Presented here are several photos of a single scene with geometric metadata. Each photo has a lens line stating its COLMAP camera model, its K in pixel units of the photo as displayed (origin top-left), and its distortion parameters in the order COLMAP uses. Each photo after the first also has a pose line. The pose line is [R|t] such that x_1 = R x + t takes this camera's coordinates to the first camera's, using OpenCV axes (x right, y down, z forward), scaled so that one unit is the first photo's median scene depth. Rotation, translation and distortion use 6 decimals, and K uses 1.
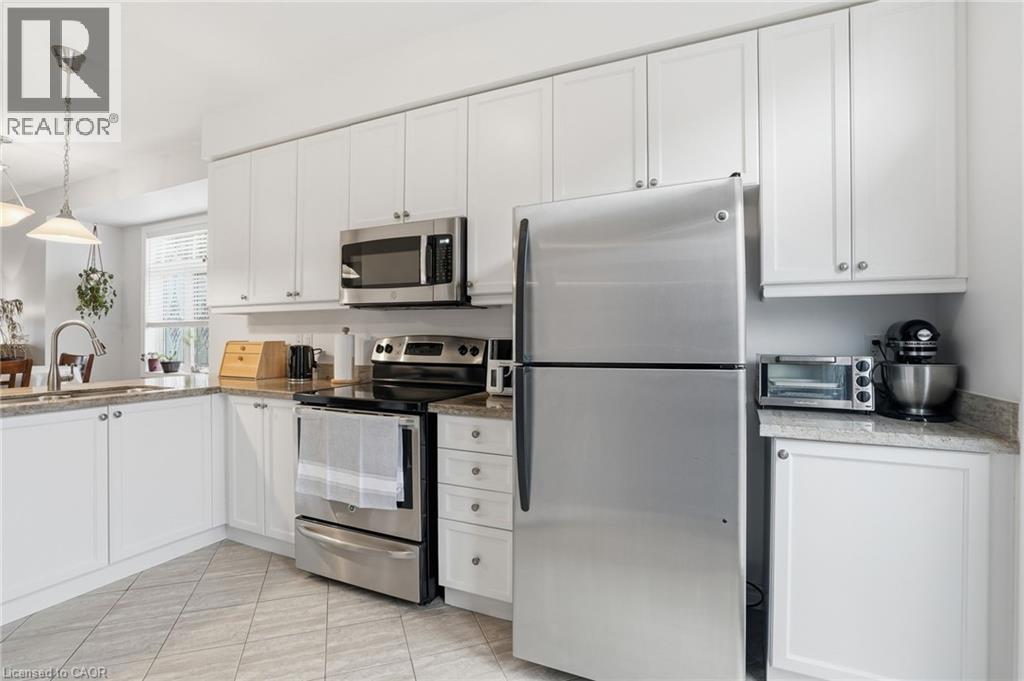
lens RADIAL K [[481.3, 0, 513.7], [0, 481.3, 334.0], [0, 0, 1]] dist [-0.053524, 0.016781]
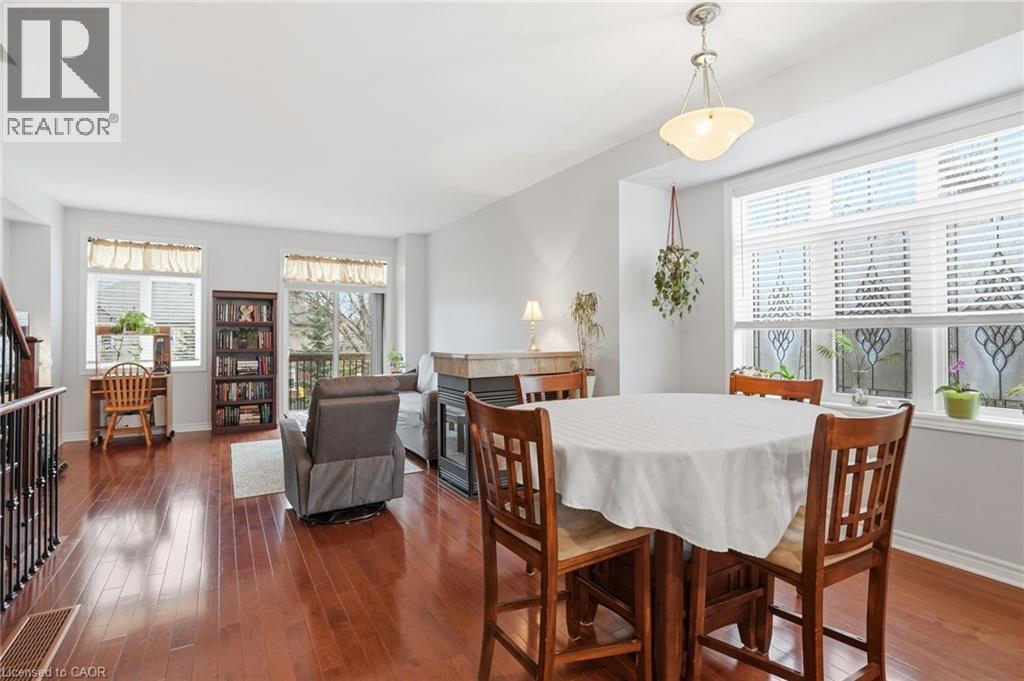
lens RADIAL K [[481.3, 0, 513.7], [0, 481.3, 334.0], [0, 0, 1]] dist [-0.053524, 0.016781]
pose [[0.835174, -0.003607, -0.549974, -1.366440], [0.008713, 0.999940, 0.006672, -0.027950], [0.549917, -0.010364, 0.835155, 0.502297]]
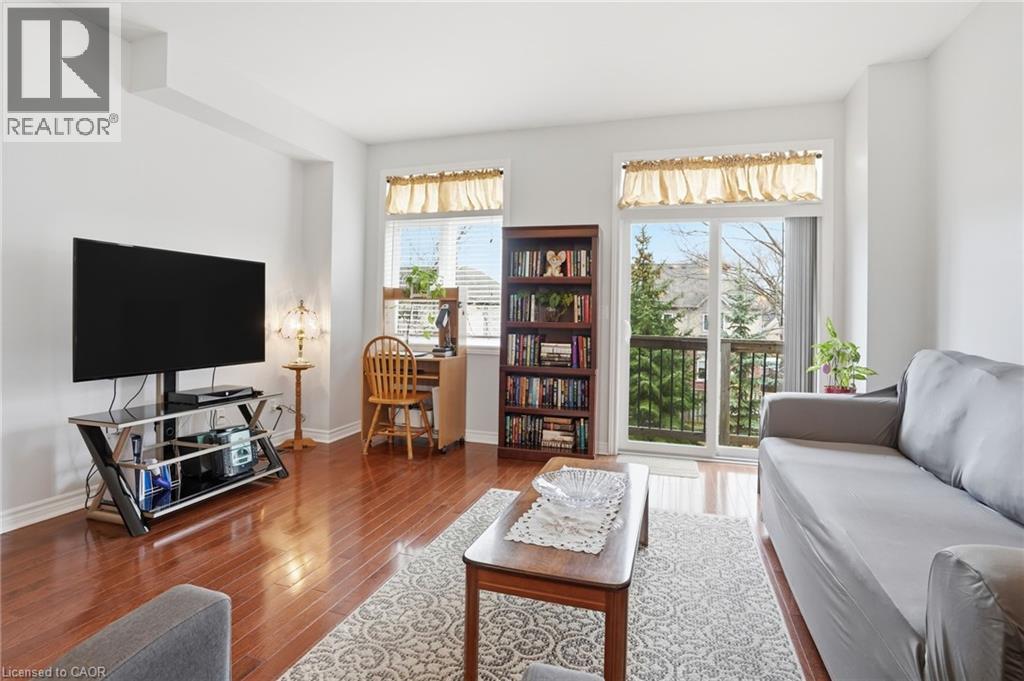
lens RADIAL K [[496.8, 0, 512.4], [0, 496.8, 307.3], [0, 0, 1]] dist [-0.044283, 0.000119]
pose [[0.120951, -0.022306, -0.992408, -2.326497], [-0.008906, 0.999683, -0.023555, 0.040290], [0.992619, 0.011688, 0.120714, 1.452163]]
